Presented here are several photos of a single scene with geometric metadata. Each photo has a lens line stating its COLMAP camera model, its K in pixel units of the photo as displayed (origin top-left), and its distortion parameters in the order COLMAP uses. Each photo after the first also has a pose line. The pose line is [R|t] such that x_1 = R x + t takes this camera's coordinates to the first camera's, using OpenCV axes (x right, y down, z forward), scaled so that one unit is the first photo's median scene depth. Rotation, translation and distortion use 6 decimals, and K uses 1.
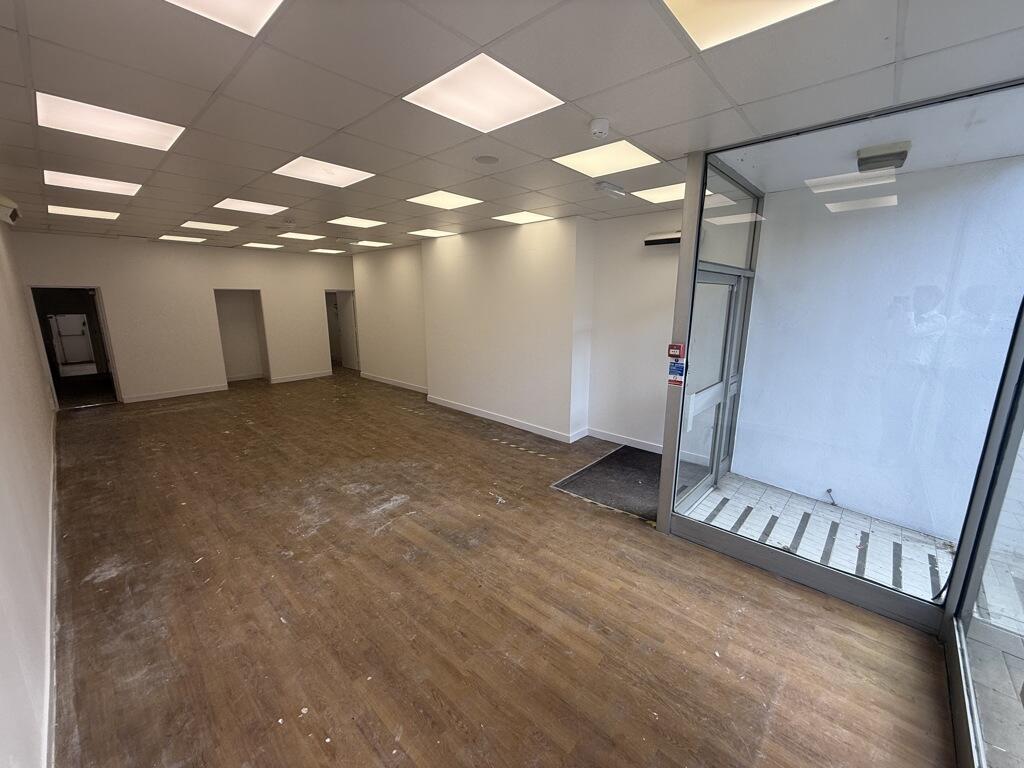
lens RADIAL K [[405.9, 0, 508.8], [0, 405.9, 373.9], [0, 0, 1]] dist [0.001646, -0.000365]
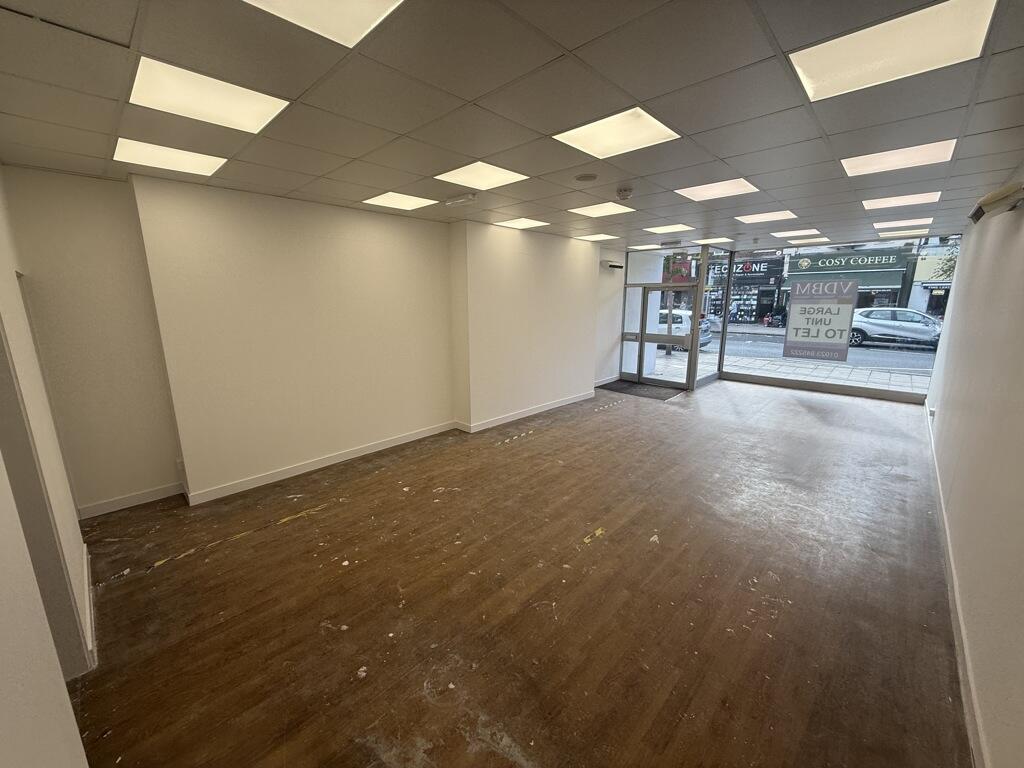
lens RADIAL K [[405.9, 0, 510.1], [0, 405.9, 392.1], [0, 0, 1]] dist [0.001646, -0.000365]
pose [[0.024367, -0.230491, 0.972769, -1.244629], [0.188066, 0.956742, 0.221982, -0.218922], [-0.981854, 0.177536, 0.066661, 1.165973]]
